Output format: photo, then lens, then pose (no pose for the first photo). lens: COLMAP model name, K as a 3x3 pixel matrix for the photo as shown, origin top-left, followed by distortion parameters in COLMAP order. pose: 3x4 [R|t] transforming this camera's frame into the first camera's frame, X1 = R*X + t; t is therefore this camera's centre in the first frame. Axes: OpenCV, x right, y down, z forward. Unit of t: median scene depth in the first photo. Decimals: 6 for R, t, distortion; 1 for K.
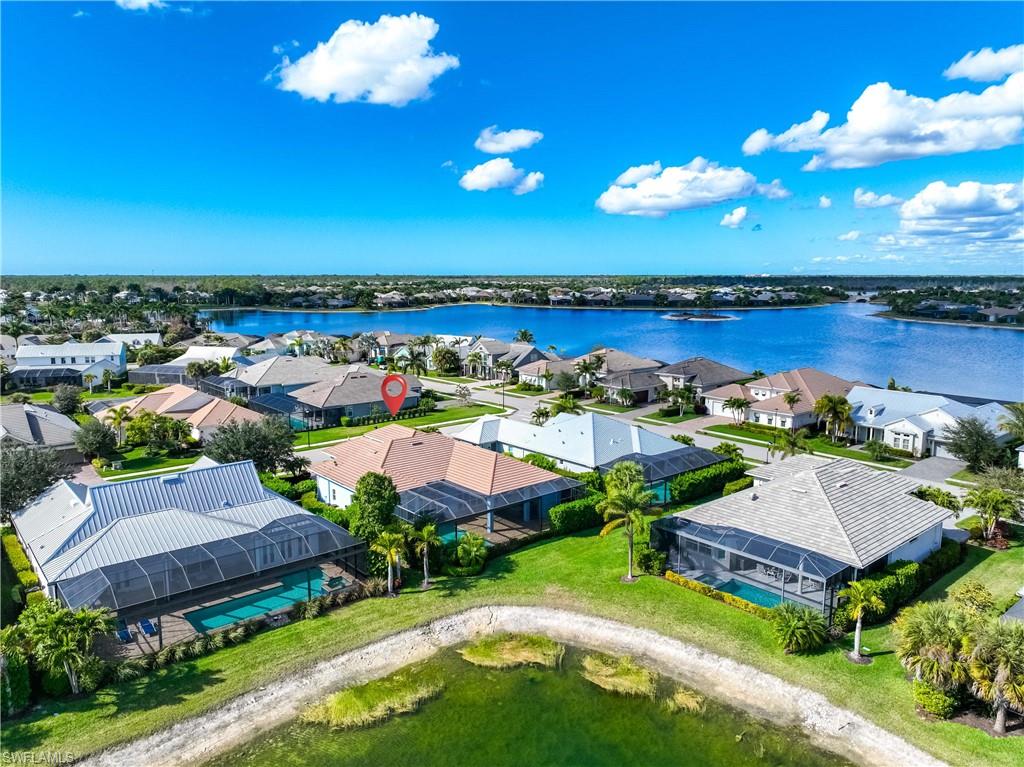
lens RADIAL K [[717.2, 0, 512.0], [0, 717.2, 383.5], [0, 0, 1]] dist [0.017138, 0.001586]
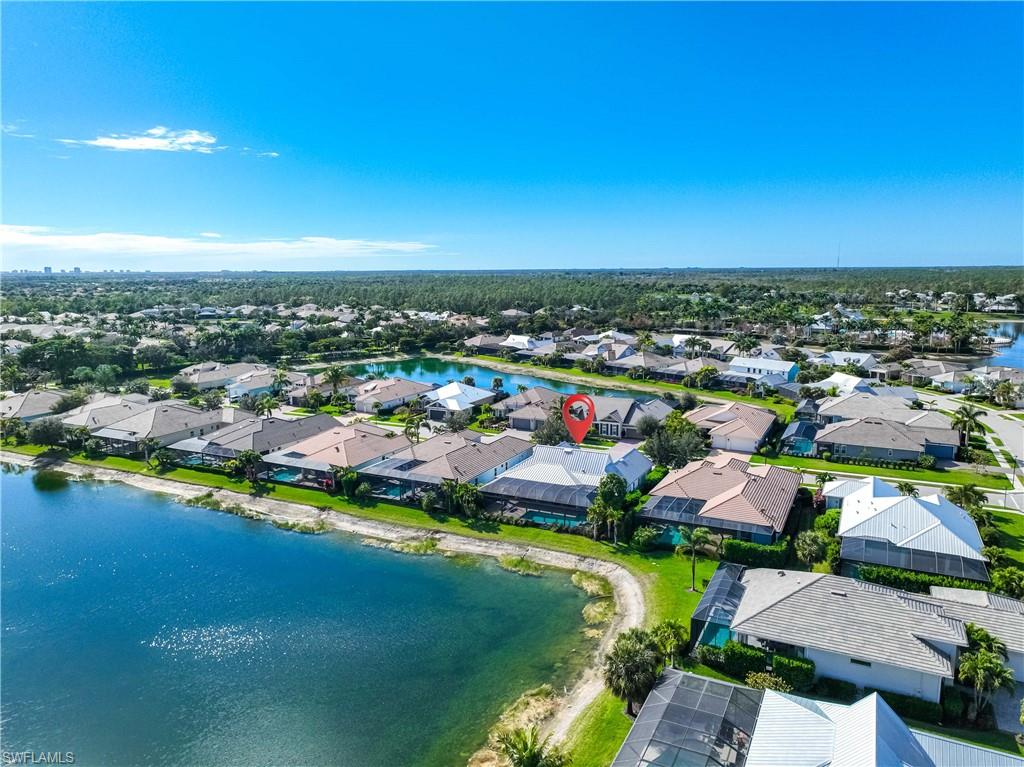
lens RADIAL K [[717.2, 0, 512.0], [0, 717.2, 383.5], [0, 0, 1]] dist [0.017138, 0.001586]
pose [[0.389660, 0.145135, -0.909451, 1.462089], [-0.132194, 0.986093, 0.100726, -0.271646], [0.911422, 0.080975, 0.403427, 0.055825]]
